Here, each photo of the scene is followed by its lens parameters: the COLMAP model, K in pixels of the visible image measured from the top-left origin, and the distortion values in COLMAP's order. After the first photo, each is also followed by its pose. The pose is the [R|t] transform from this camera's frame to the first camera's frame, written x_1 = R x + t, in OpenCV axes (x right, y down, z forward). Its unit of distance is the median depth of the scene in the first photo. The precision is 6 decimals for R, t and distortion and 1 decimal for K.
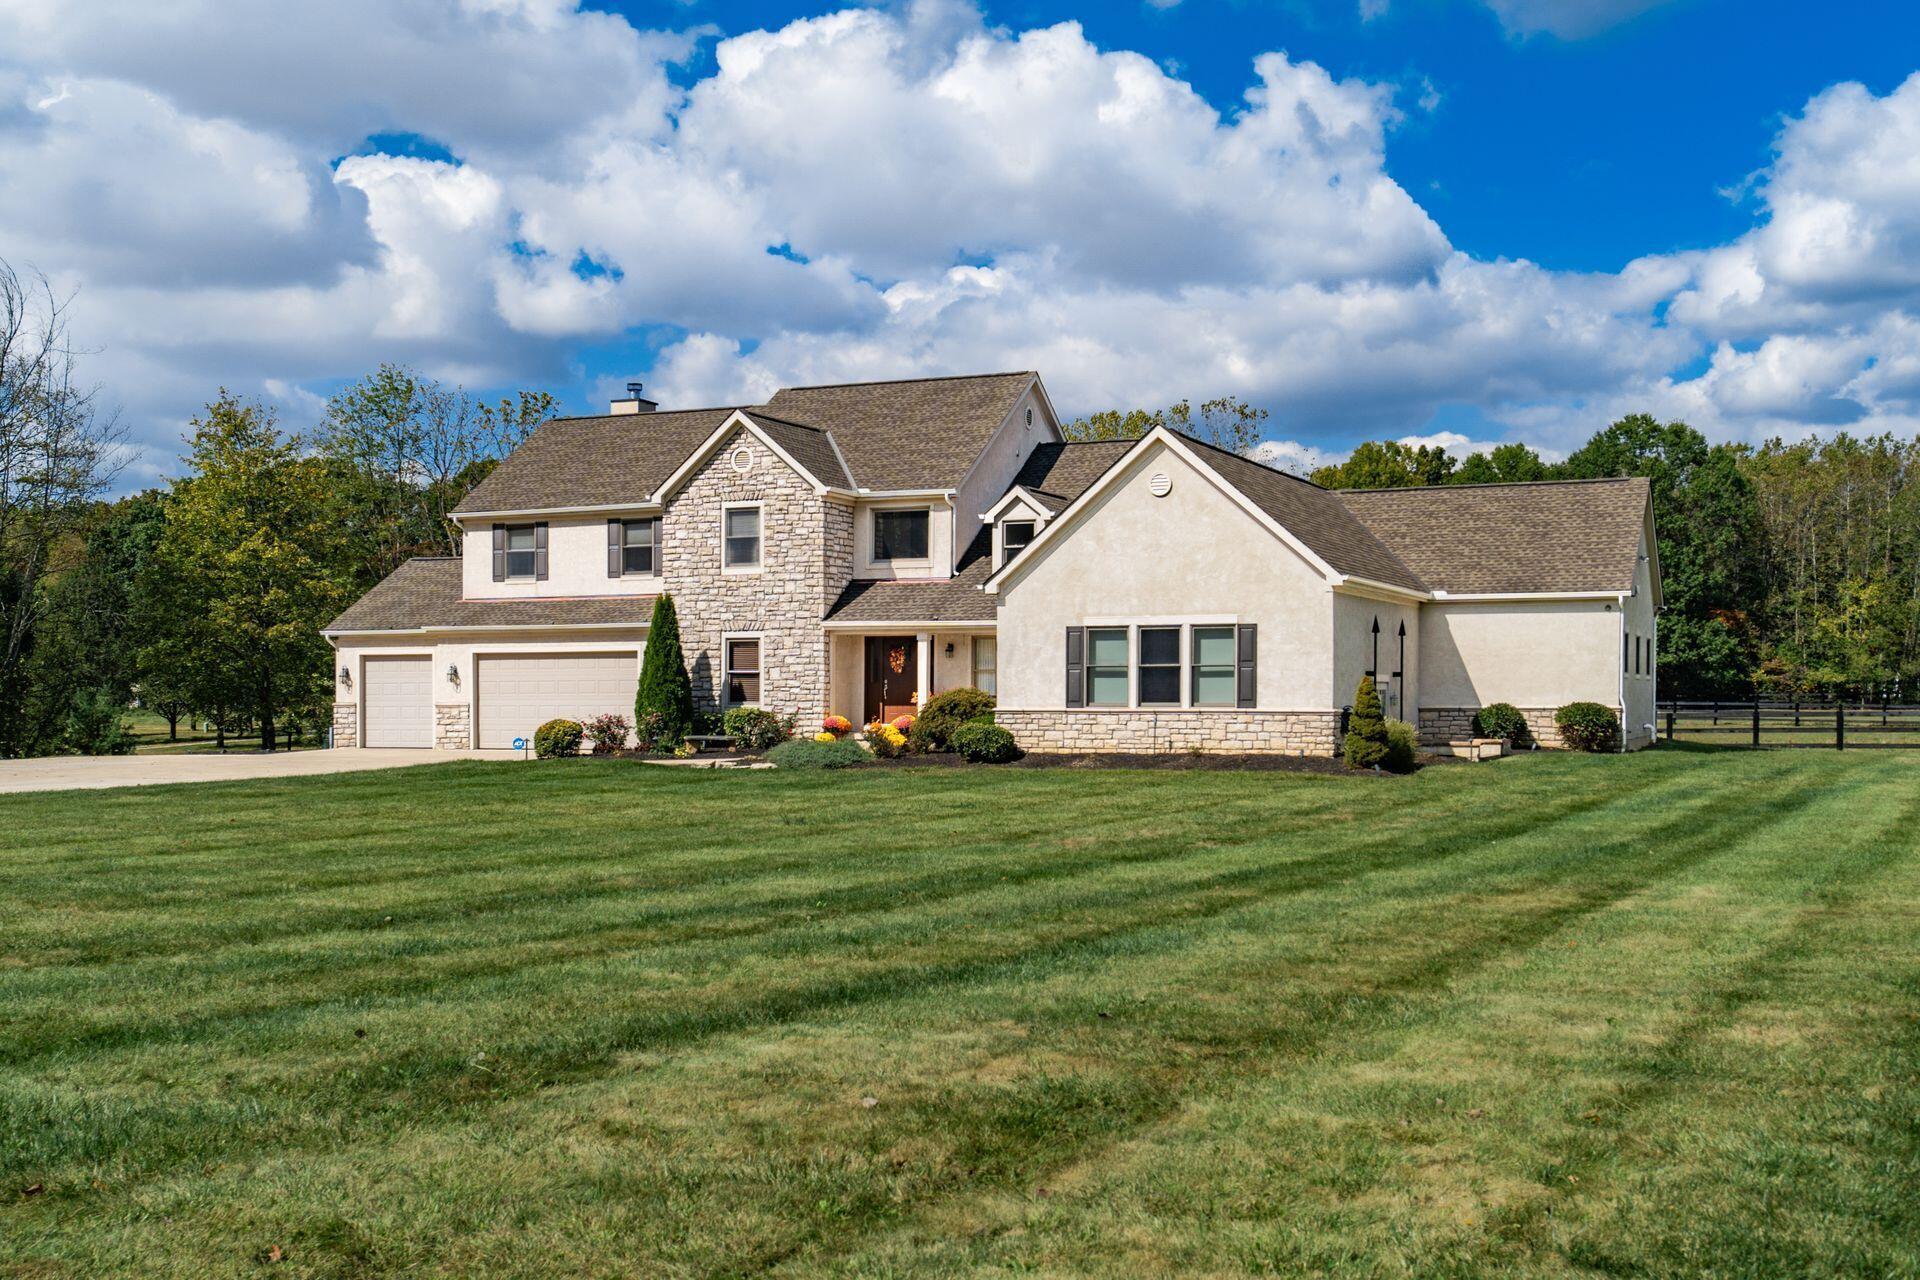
lens RADIAL K [[2091.3, 0, 933.4], [0, 2091.3, 747.2], [0, 0, 1]] dist [0.000488, 0.000000]
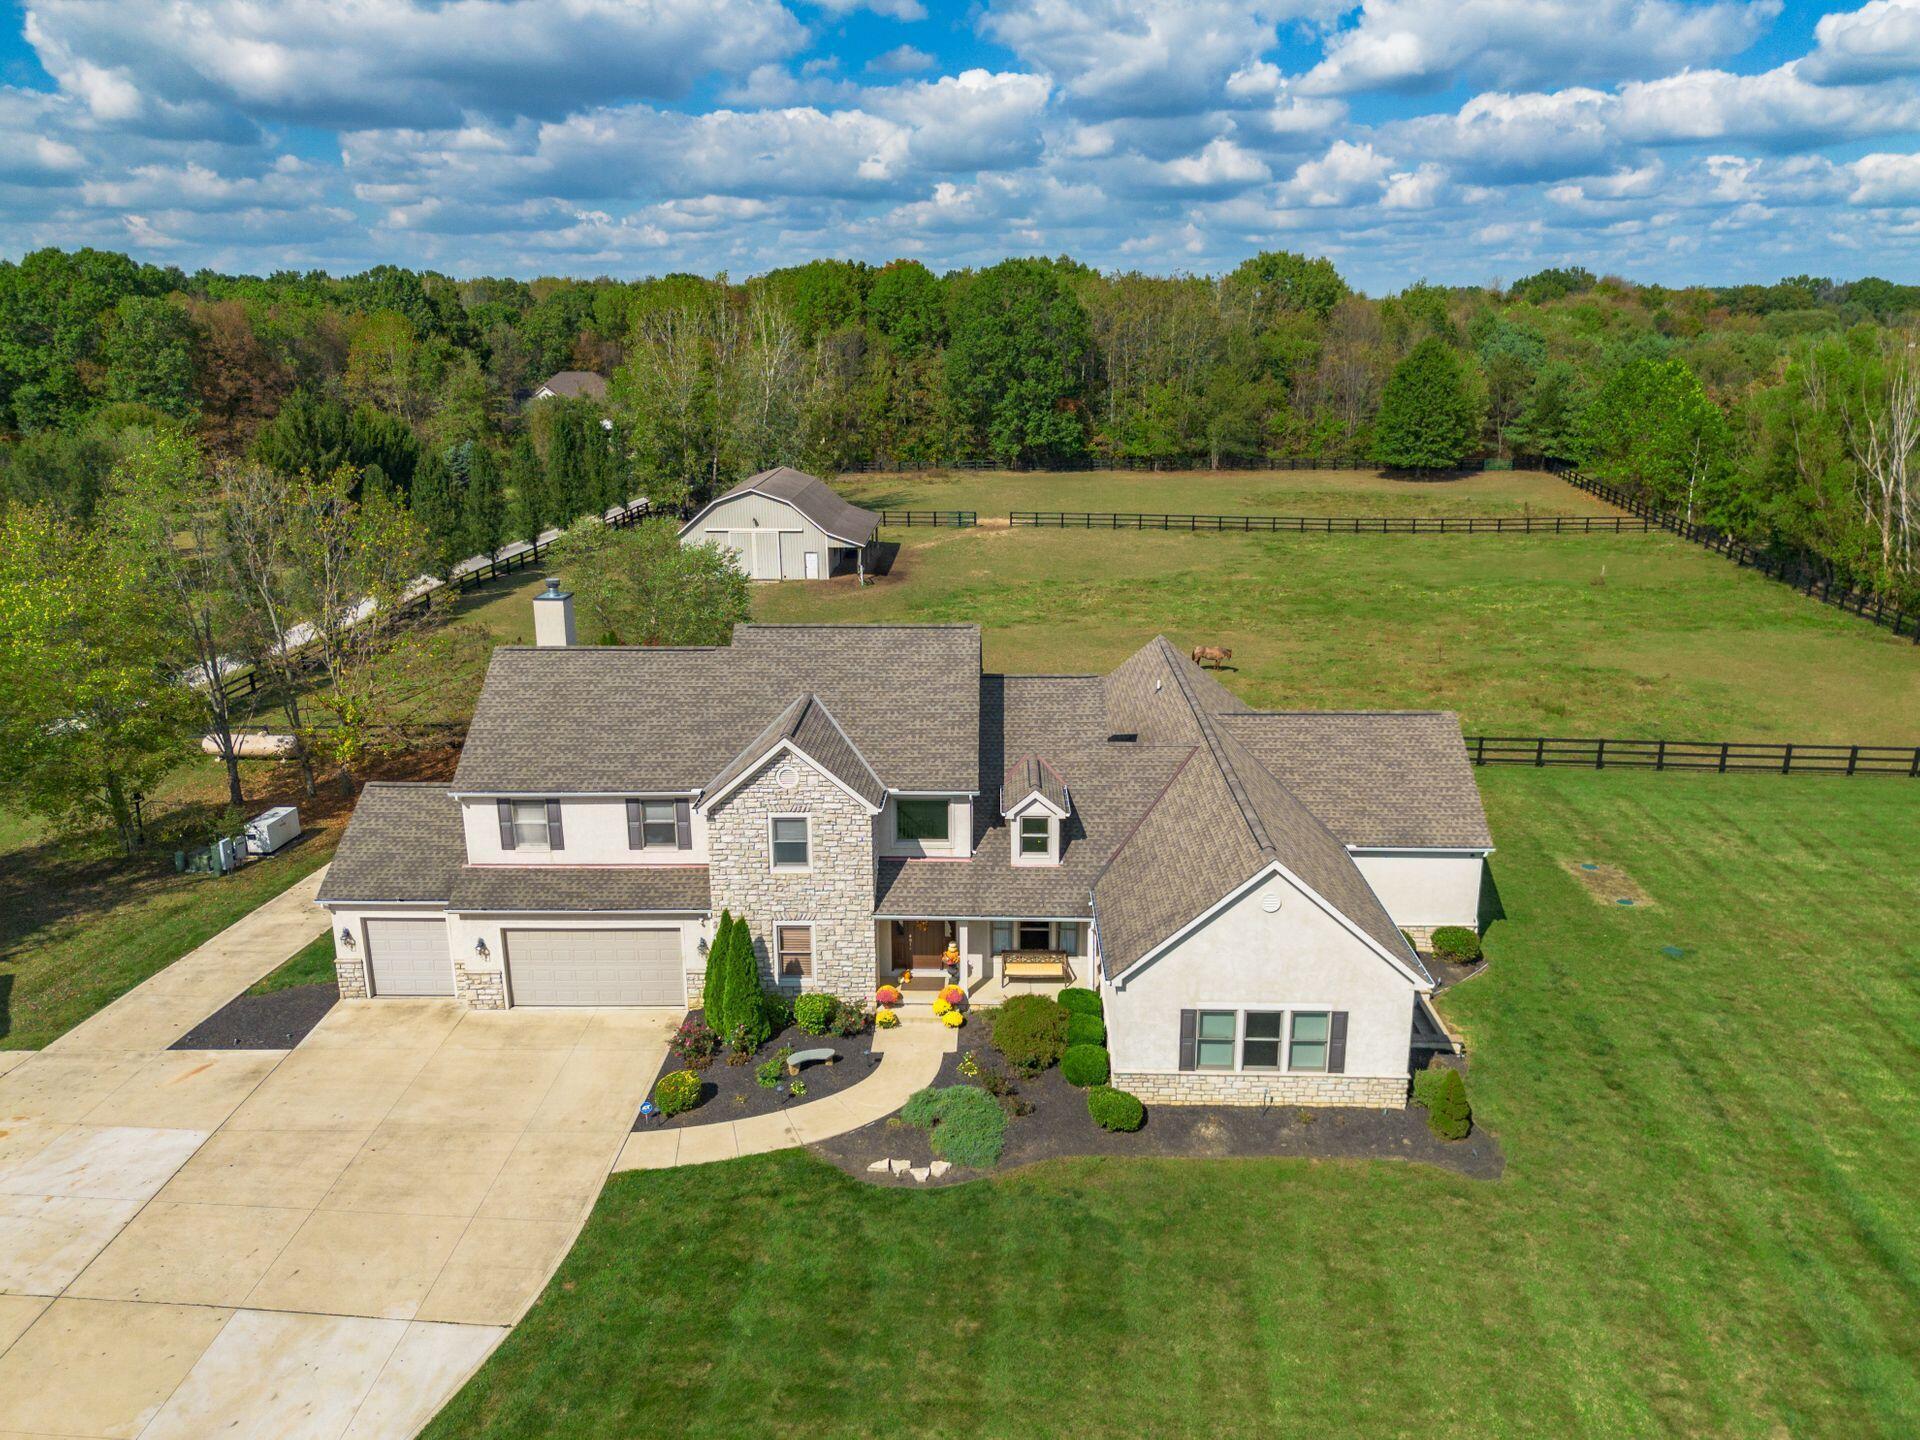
lens RADIAL K [[1379.0, 0, 962.5], [0, 1379.0, 725.2], [0, 0, 1]] dist [0.060435, -0.049955]
pose [[0.924646, -0.113010, 0.363673, -0.267798], [0.014825, 0.964913, 0.262151, -0.353552], [-0.380539, -0.237006, 0.893878, 0.321825]]
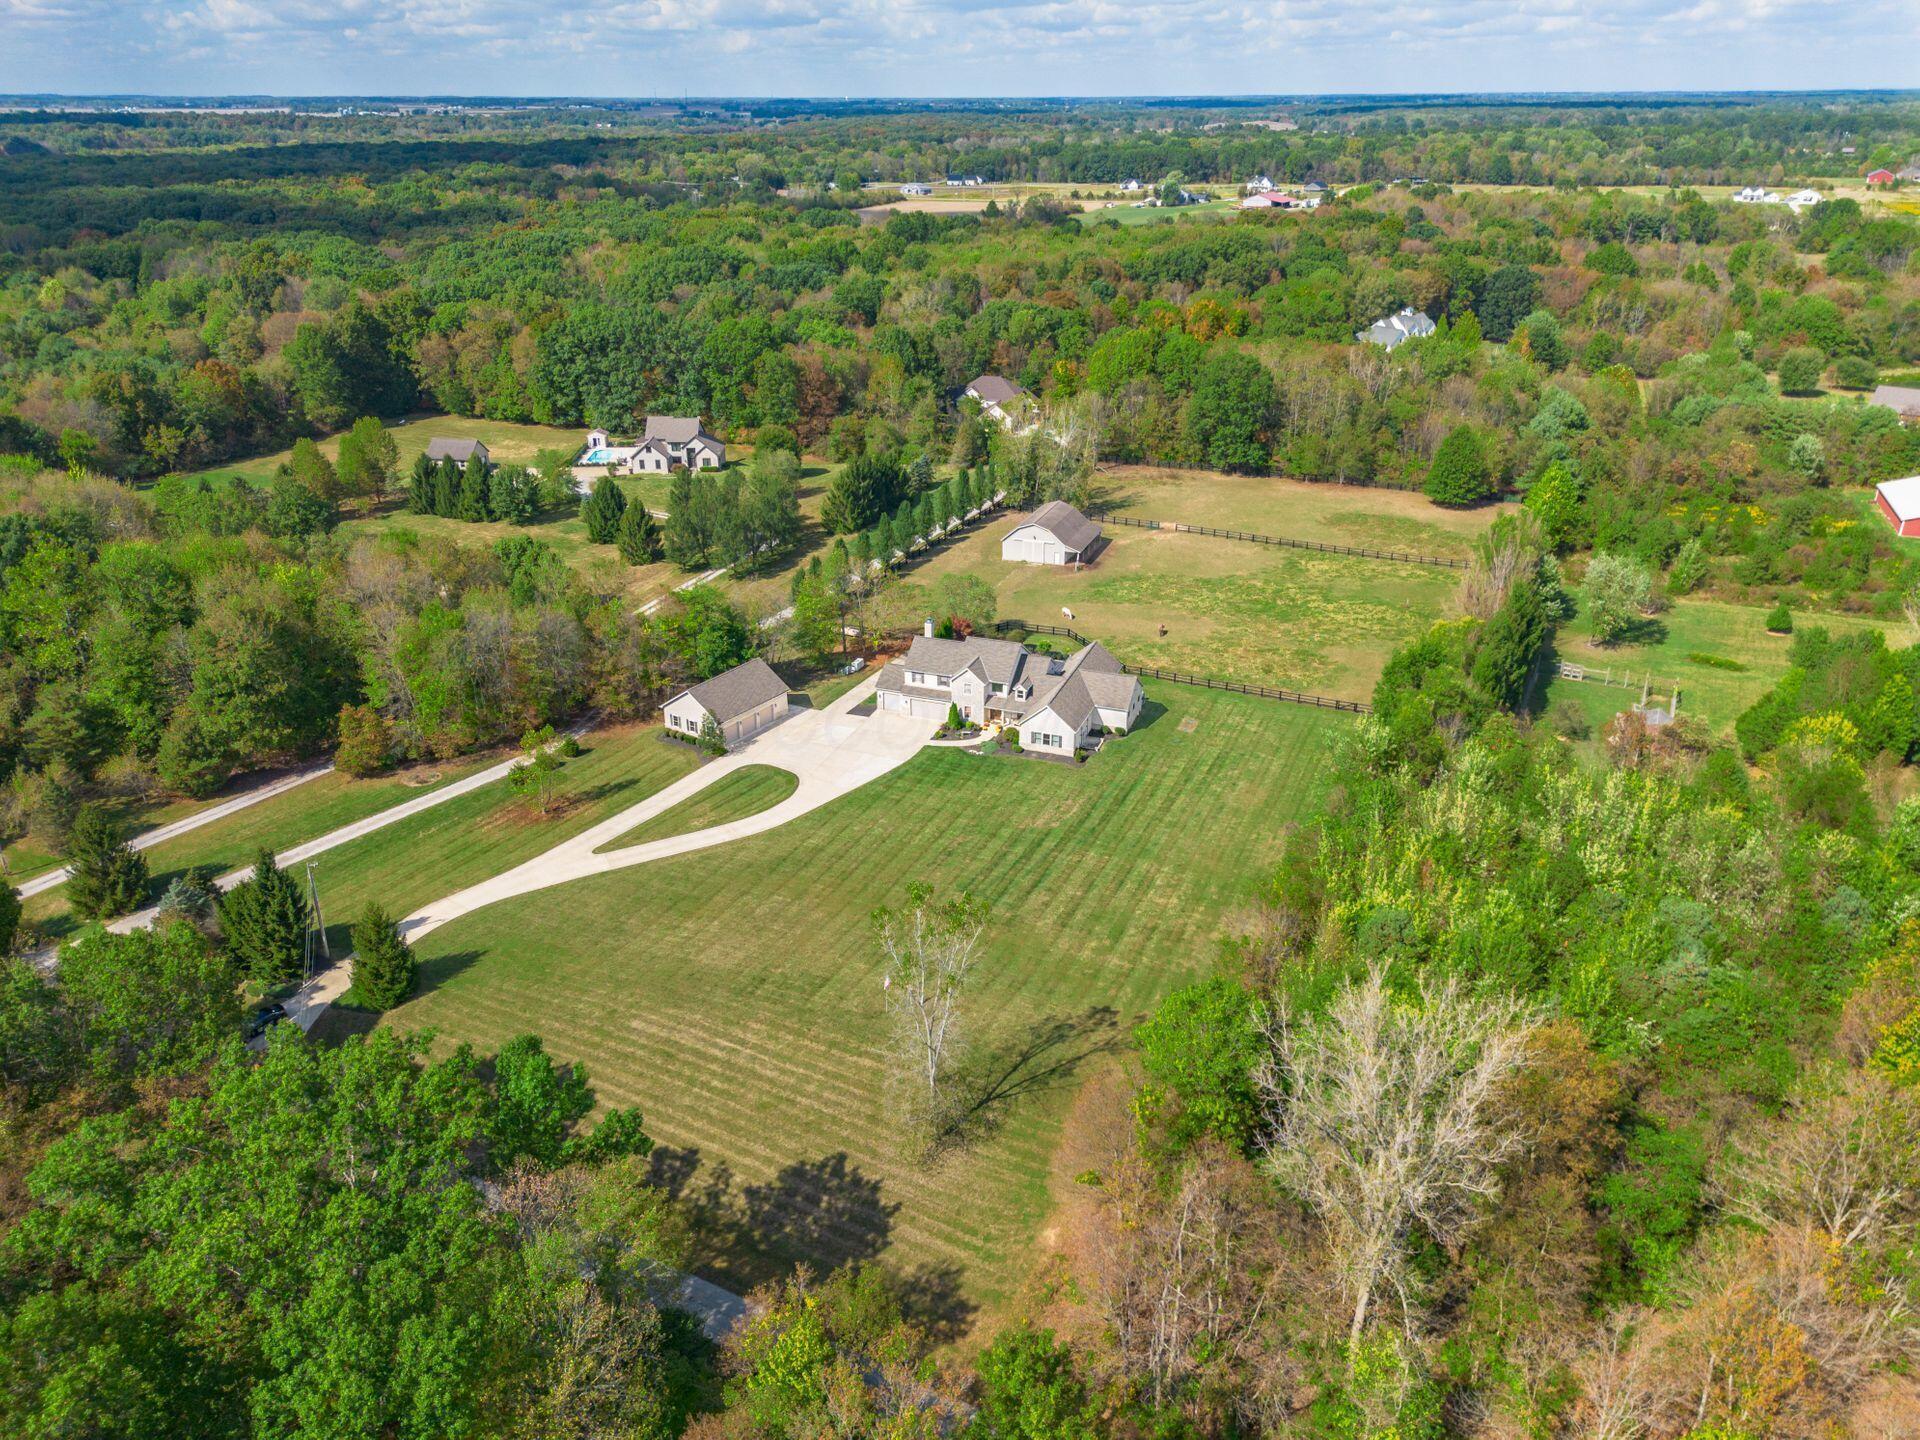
lens RADIAL K [[1379.0, 0, 948.0], [0, 1379.0, 733.9], [0, 0, 1]] dist [0.060435, -0.049955]
pose [[0.998294, -0.028411, 0.051016, -0.323830], [0.005754, 0.917267, 0.398232, -1.390384], [-0.058109, -0.397259, 0.915865, -2.247526]]
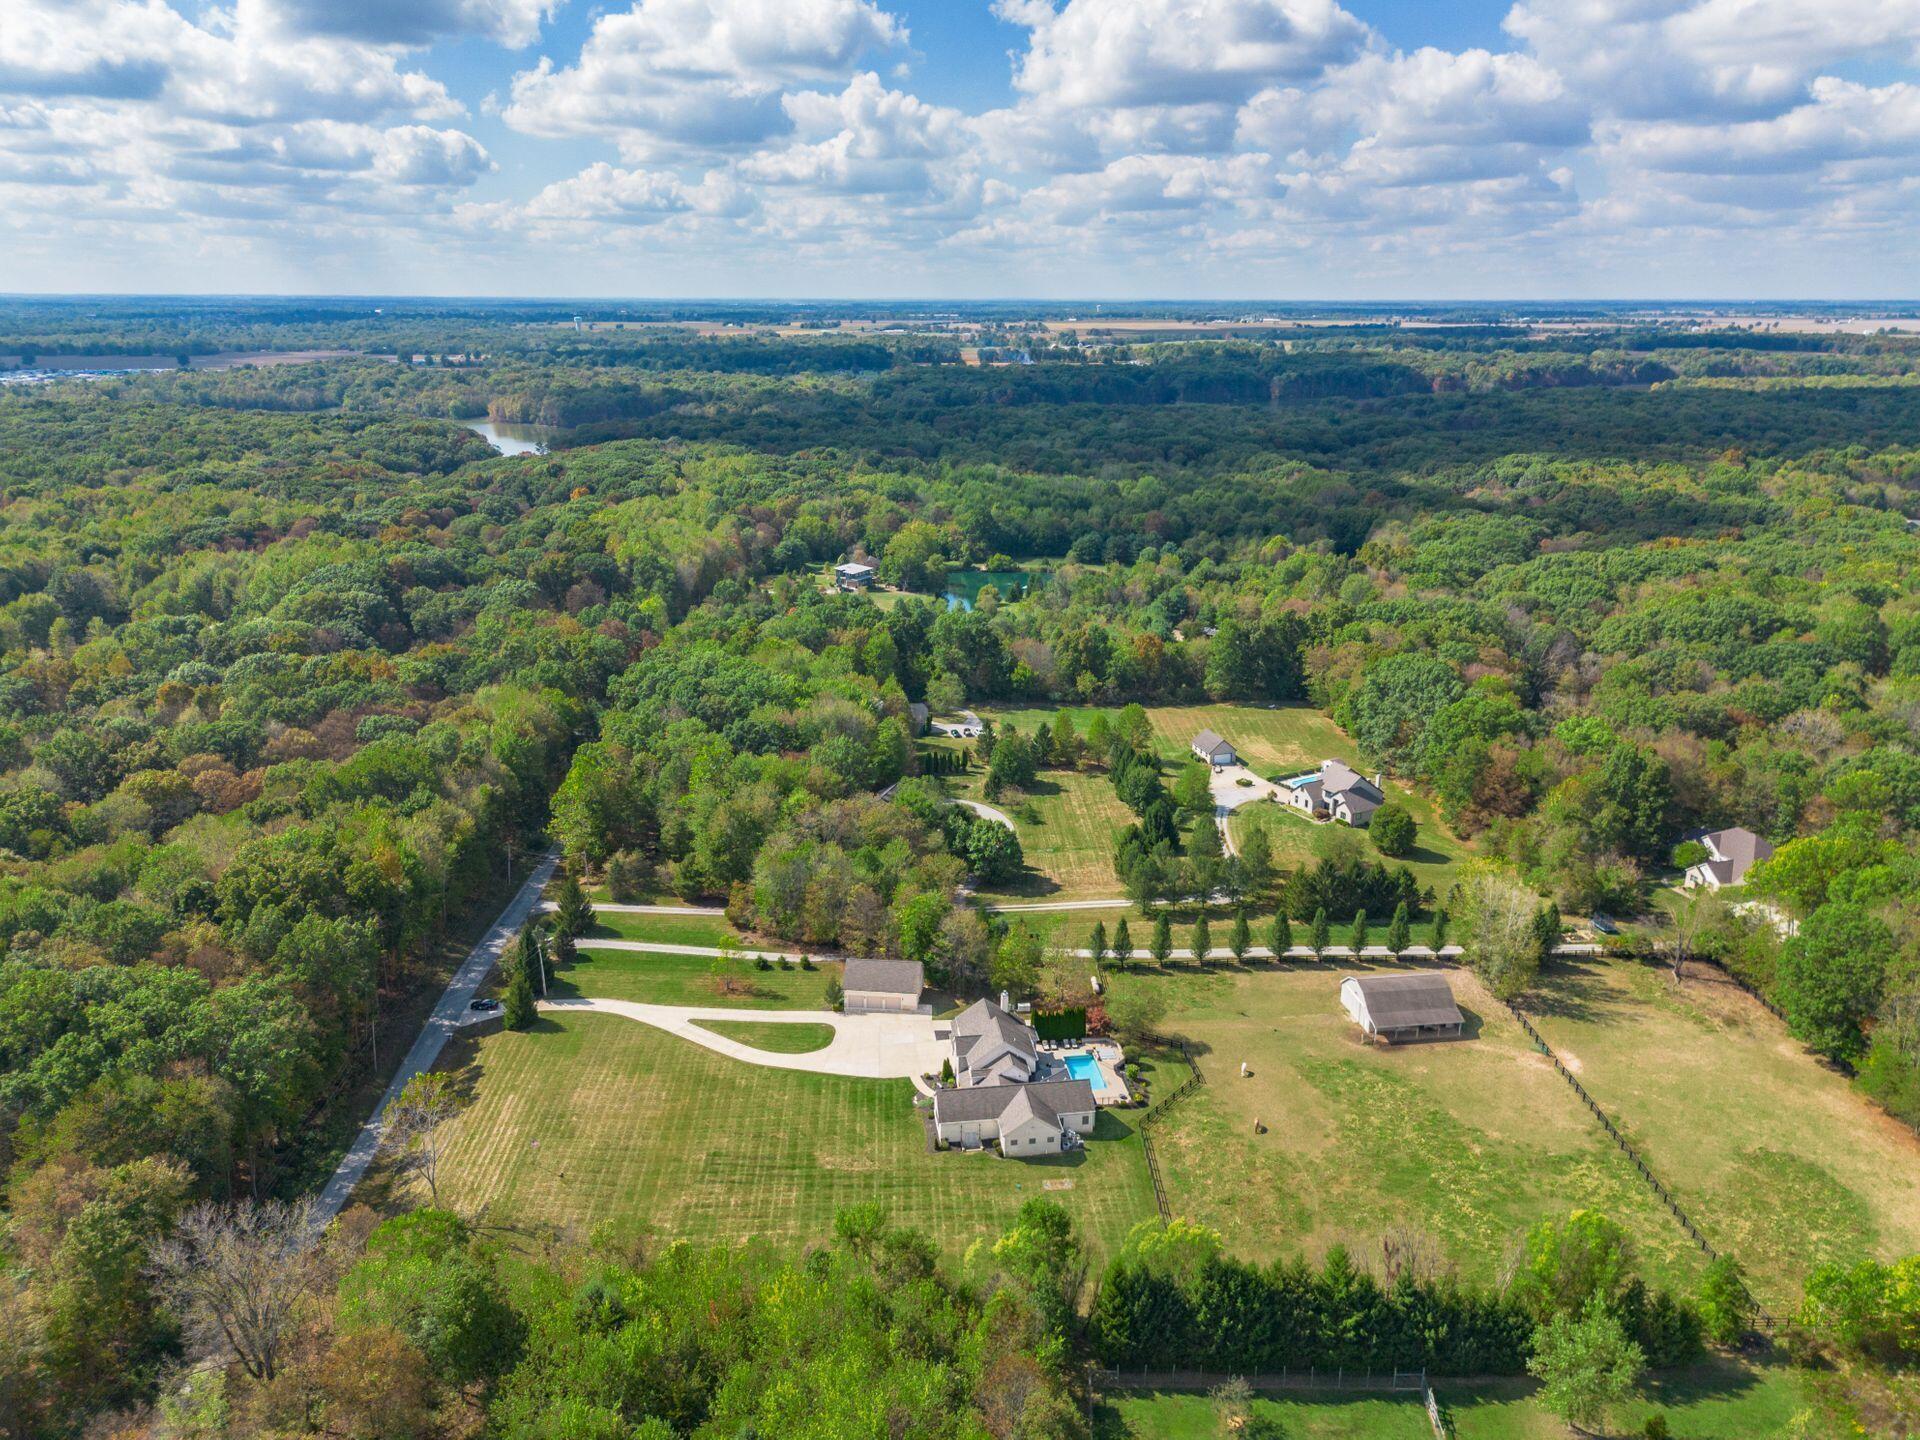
lens RADIAL K [[1379.0, 0, 956.6], [0, 1379.0, 705.2], [0, 0, 1]] dist [0.060435, -0.049955]
pose [[0.526040, 0.244633, -0.814516, 3.159511], [-0.021915, 0.961317, 0.274570, -2.330771], [0.850177, -0.126585, 0.511052, -1.064898]]
